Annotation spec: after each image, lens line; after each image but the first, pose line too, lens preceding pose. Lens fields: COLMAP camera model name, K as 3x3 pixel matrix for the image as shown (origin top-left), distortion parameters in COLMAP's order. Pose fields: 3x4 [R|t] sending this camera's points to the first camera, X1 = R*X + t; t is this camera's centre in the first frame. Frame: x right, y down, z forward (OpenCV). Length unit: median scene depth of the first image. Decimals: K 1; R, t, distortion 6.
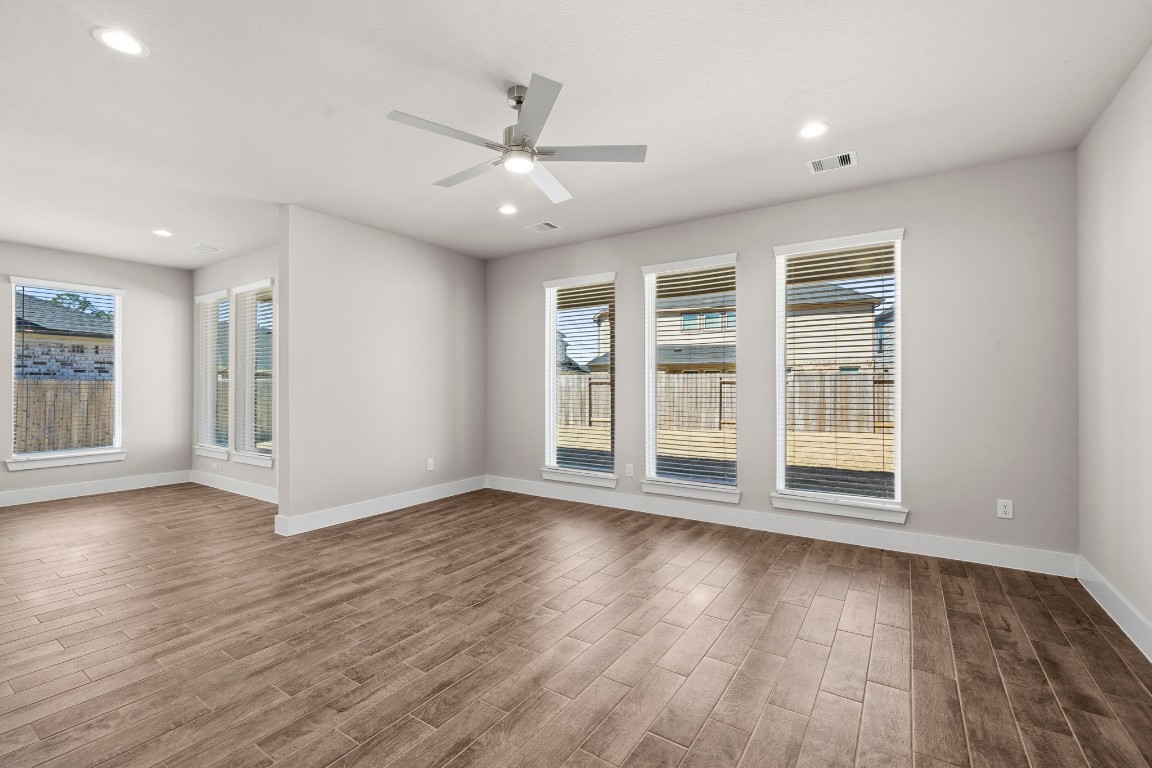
lens RADIAL K [[496.1, 0, 563.6], [0, 496.1, 370.7], [0, 0, 1]] dist [-0.001840, 0.000013]
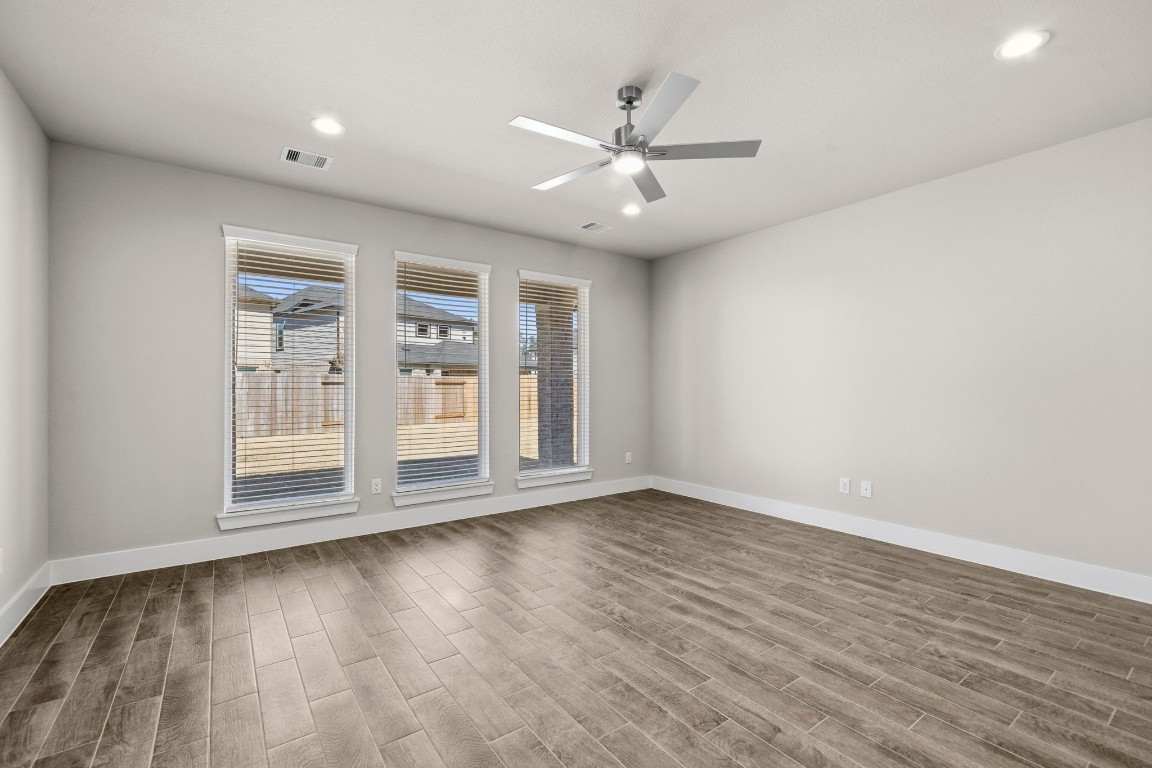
lens RADIAL K [[504.3, 0, 576.0], [0, 504.3, 384.0], [0, 0, 1]] dist [0.000613, 0.000399]
pose [[0.341176, 0.007968, 0.939966, -0.594457], [-0.027678, 0.999616, 0.001572, 0.018965], [-0.939592, -0.026553, 0.341266, 0.425141]]
